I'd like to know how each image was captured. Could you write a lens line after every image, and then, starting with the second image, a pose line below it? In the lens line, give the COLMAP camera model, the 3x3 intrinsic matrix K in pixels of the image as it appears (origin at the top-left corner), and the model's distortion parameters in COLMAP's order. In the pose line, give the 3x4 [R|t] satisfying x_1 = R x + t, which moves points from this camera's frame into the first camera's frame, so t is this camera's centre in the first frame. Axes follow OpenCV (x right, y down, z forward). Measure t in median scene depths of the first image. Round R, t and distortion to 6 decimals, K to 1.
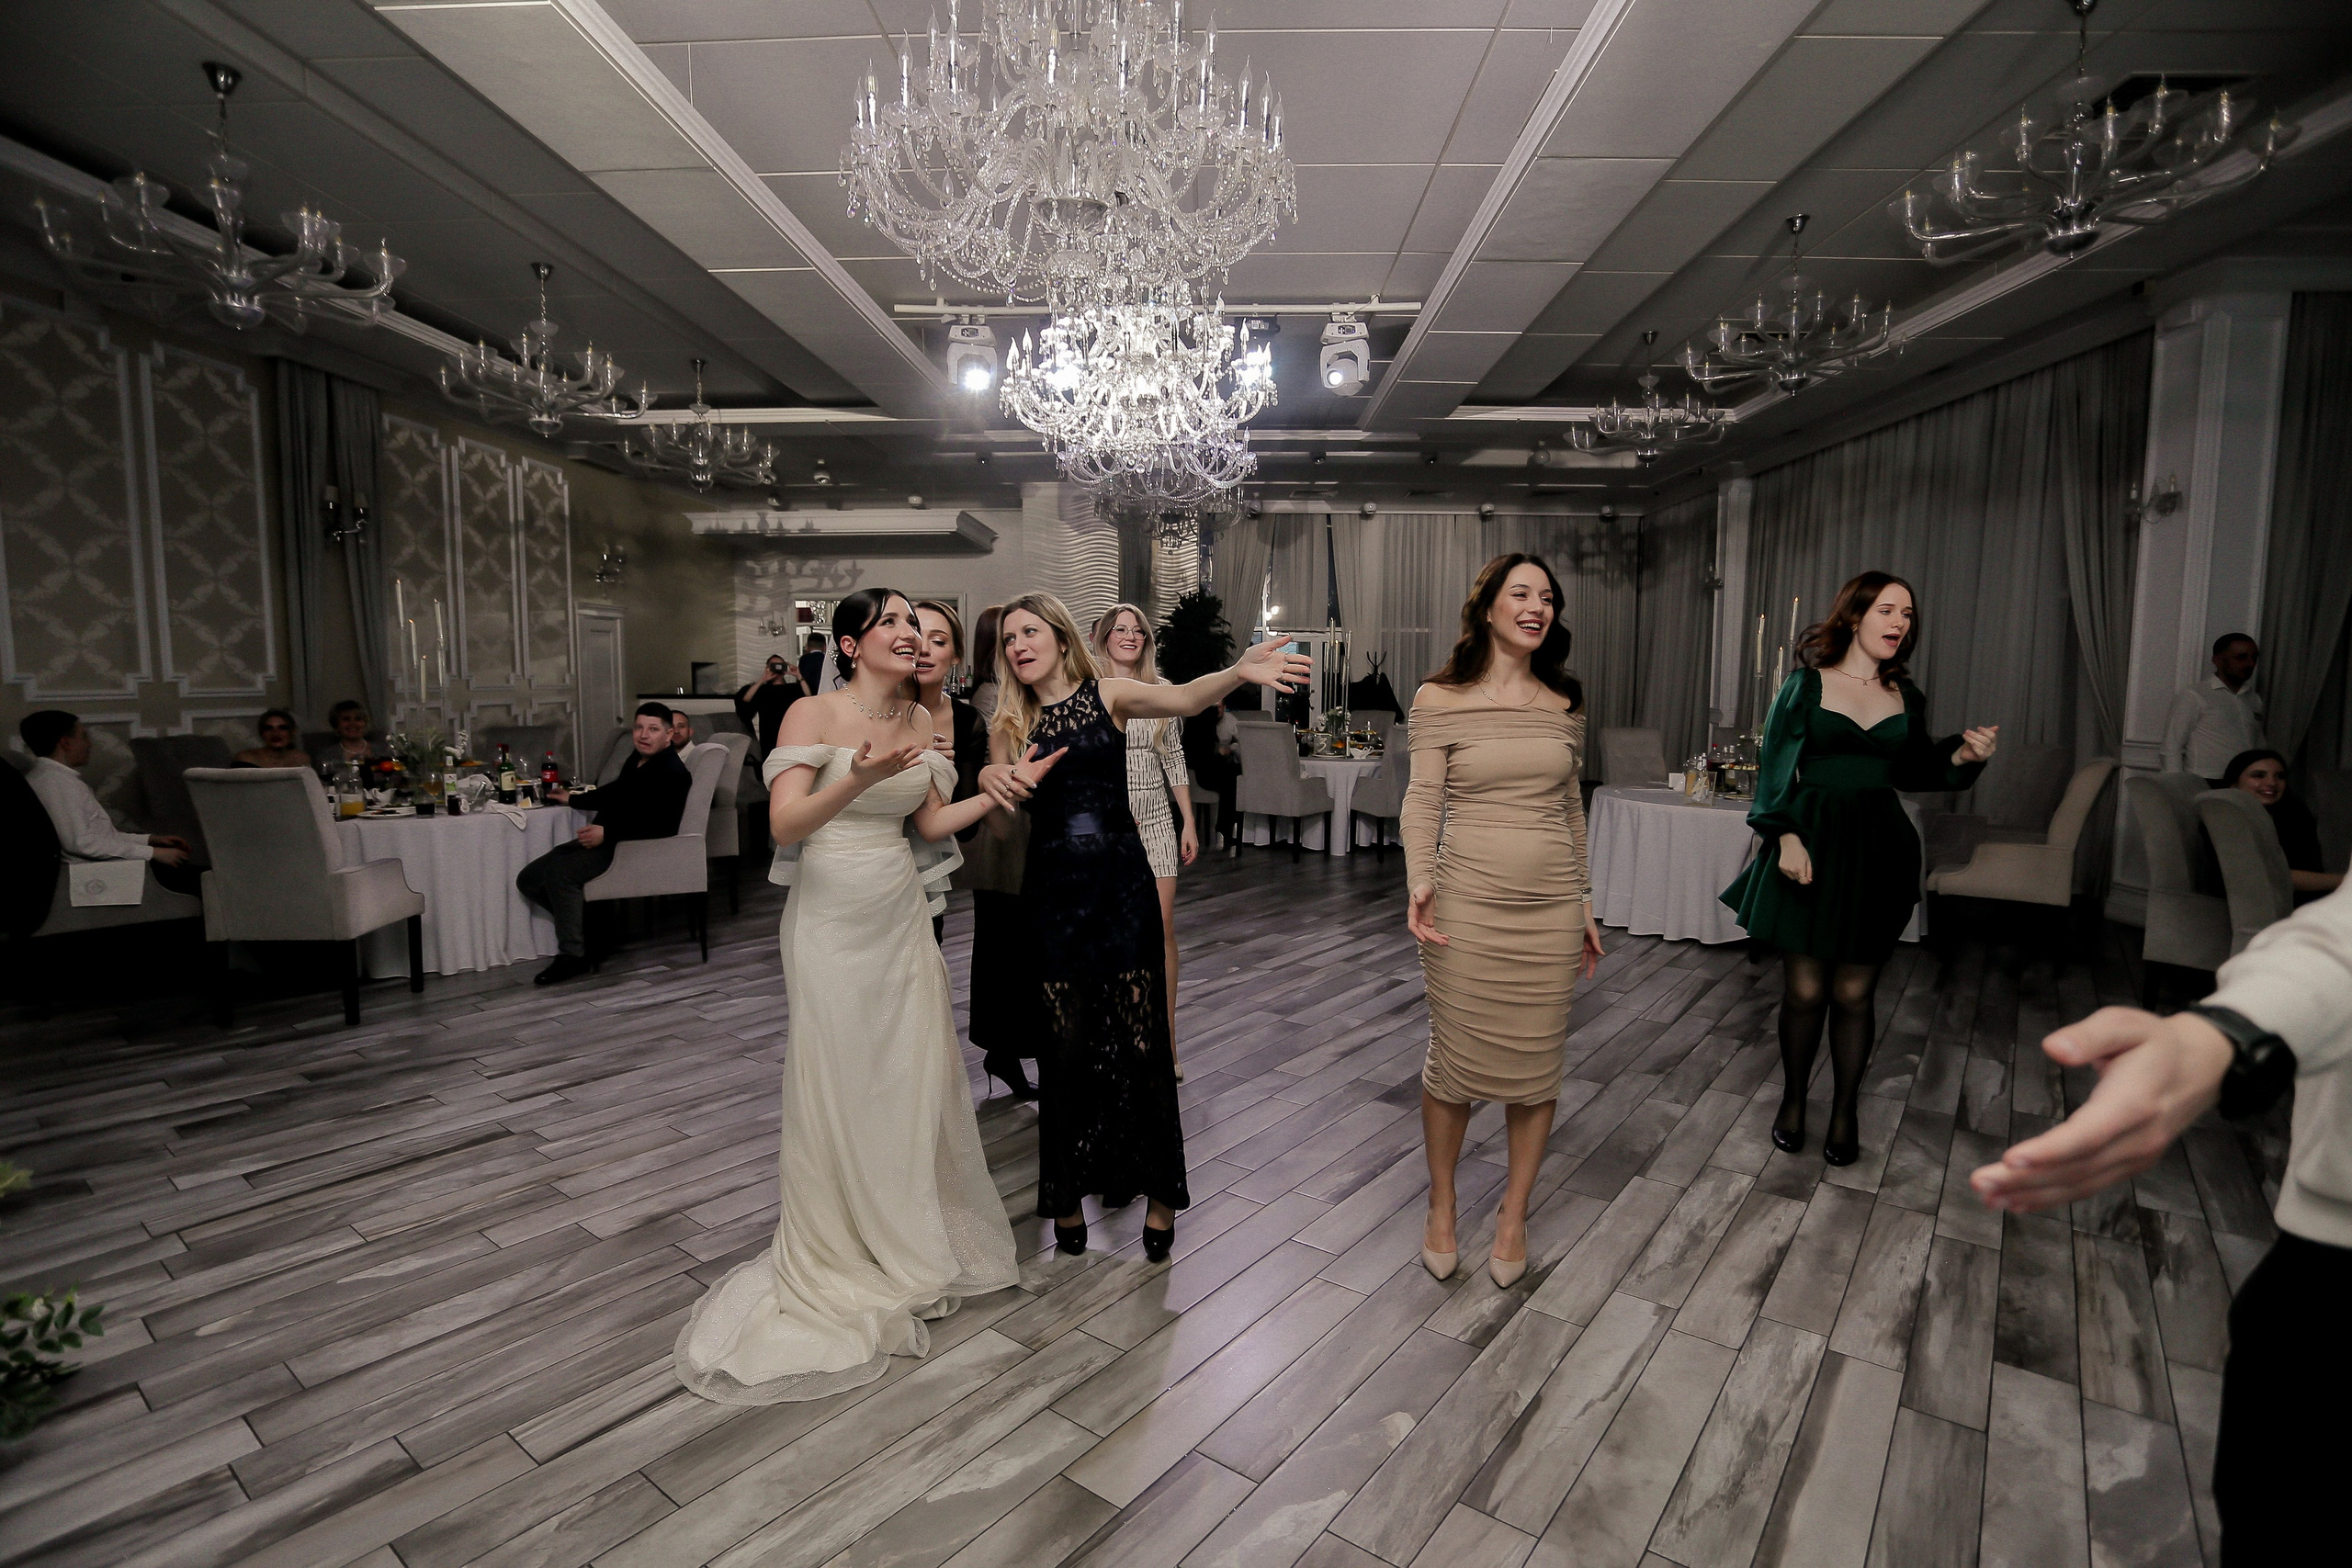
lens RADIAL K [[1148.5, 0, 1176.0], [0, 1148.5, 784.0], [0, 0, 1]] dist [-0.073464, 0.032471]
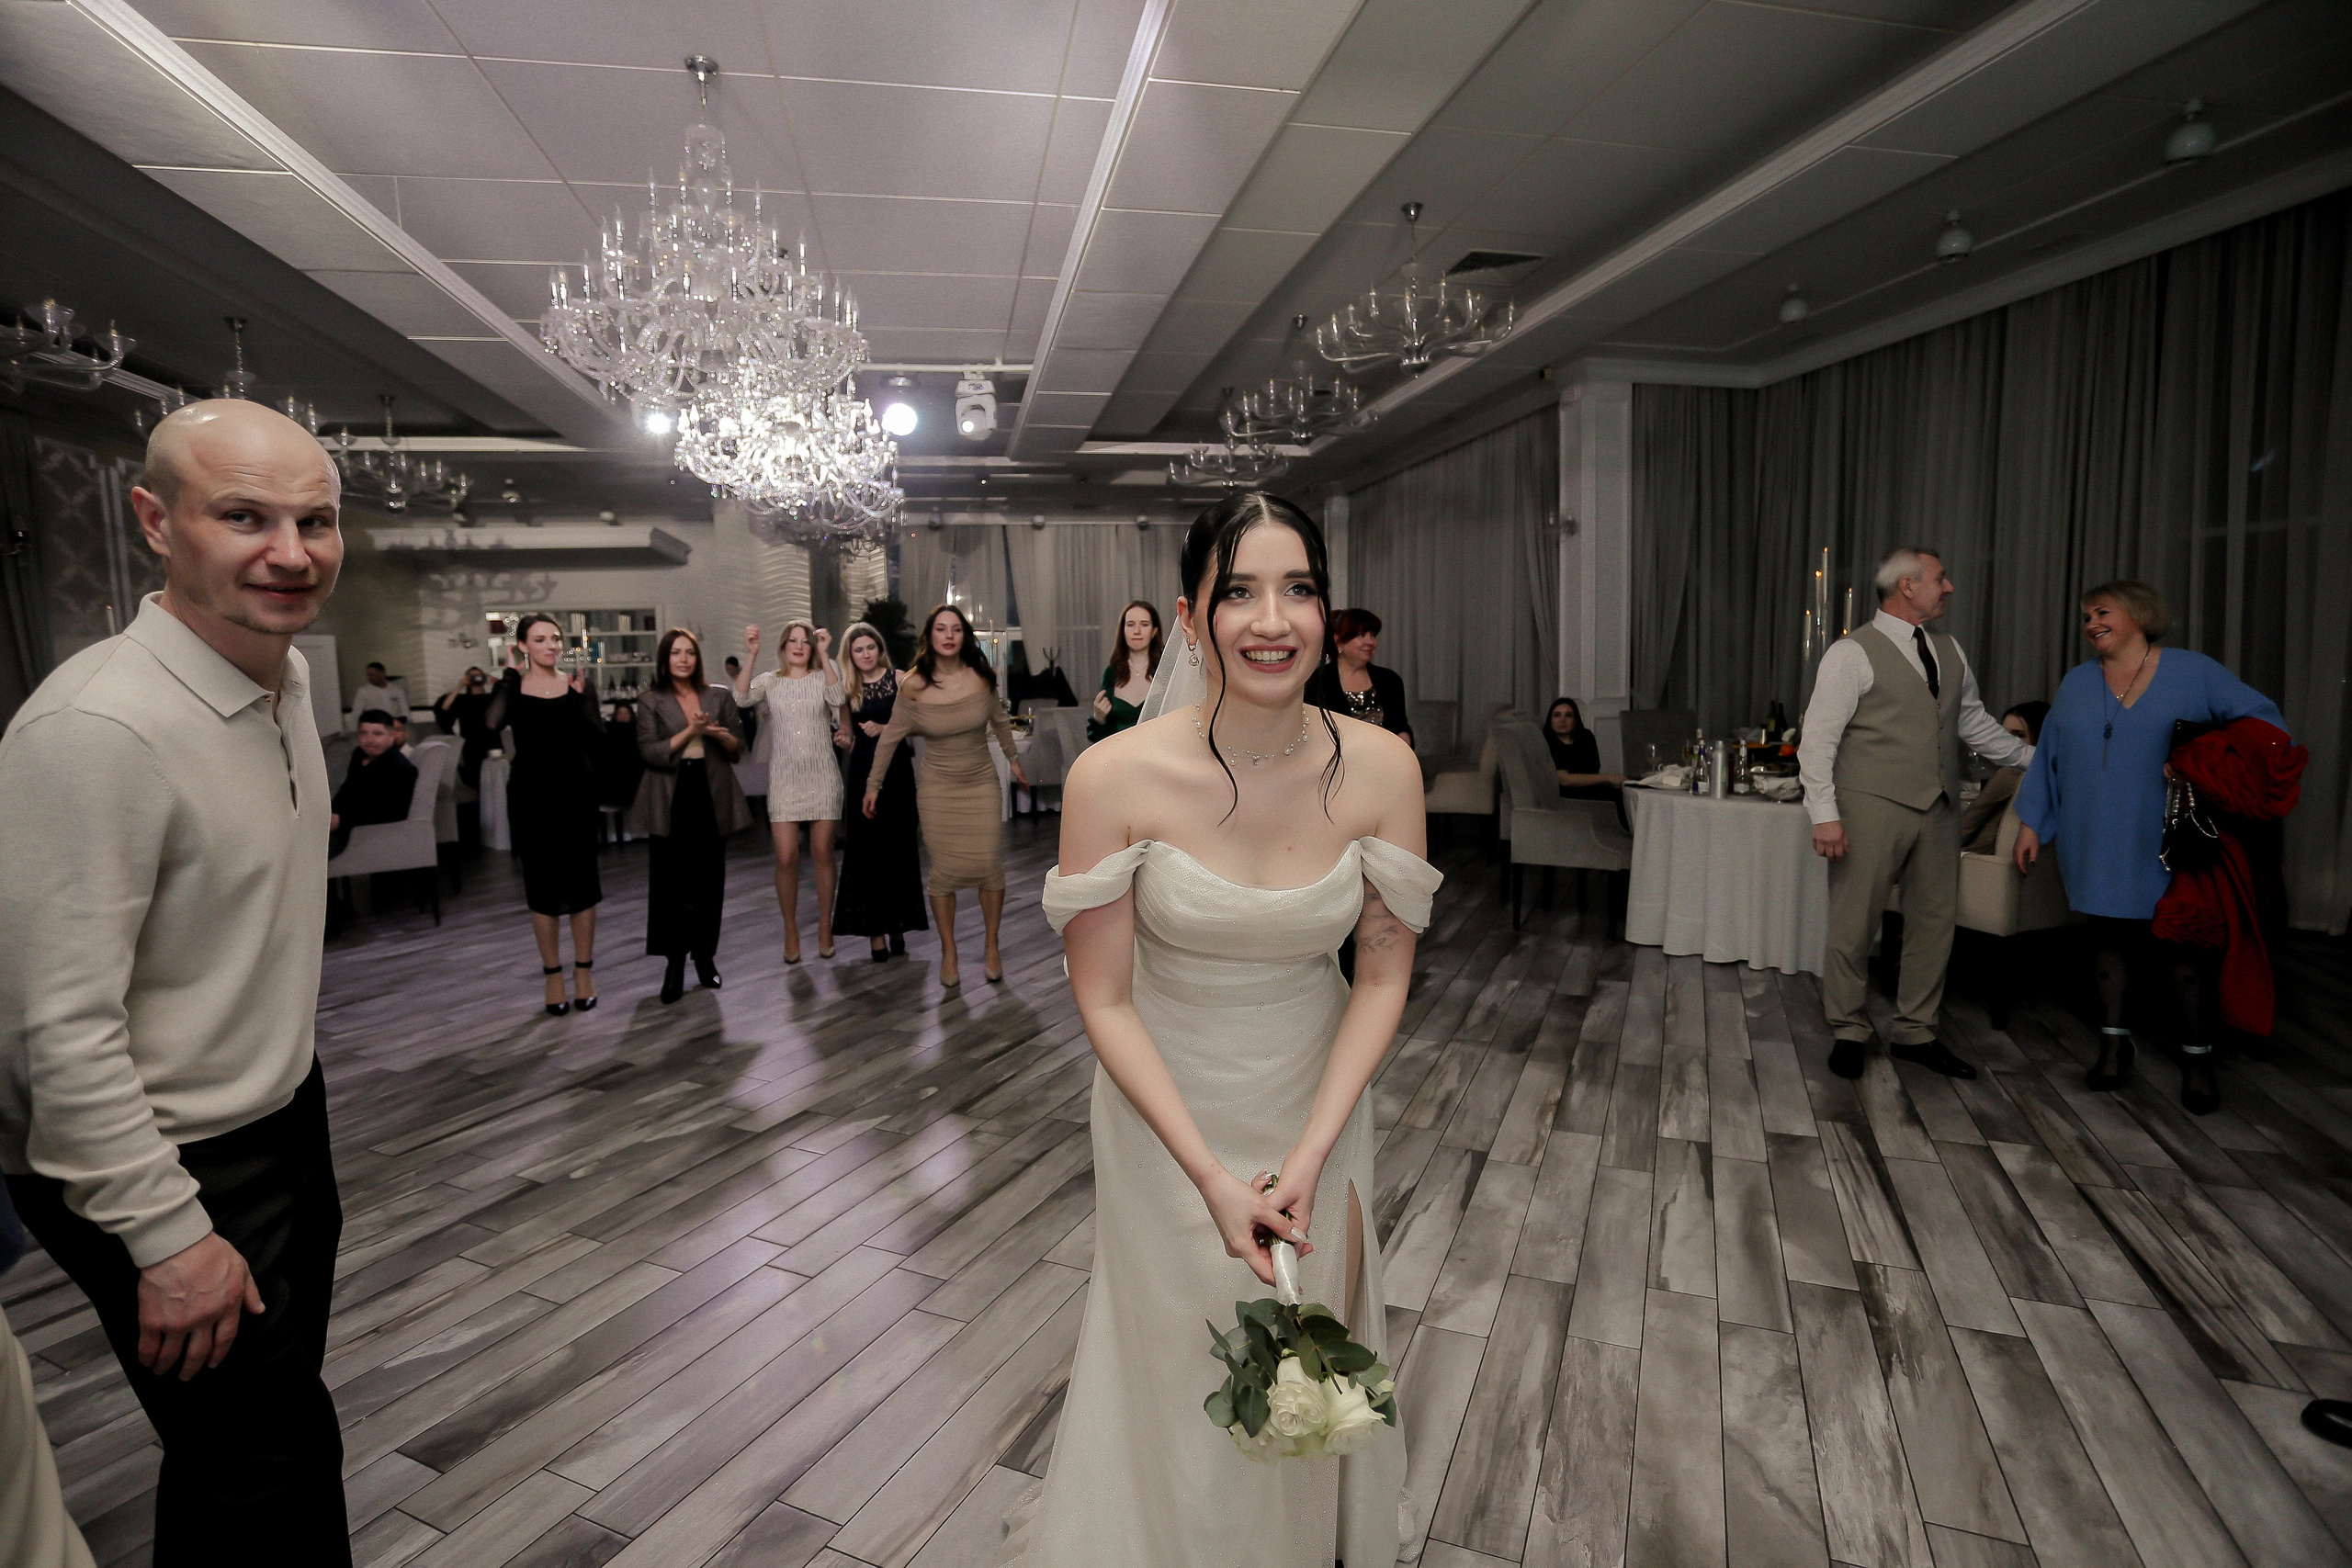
lens RADIAL K [[1148.5, 0, 1176.0], [0, 1148.5, 784.0], [0, 0, 1]] dist [-0.073464, 0.032471]
pose [[0.971893, -0.050166, 0.230014, 0.045880], [0.049532, 0.998736, 0.008536, 0.023421], [-0.230151, 0.003097, 0.973150, -0.198207]]
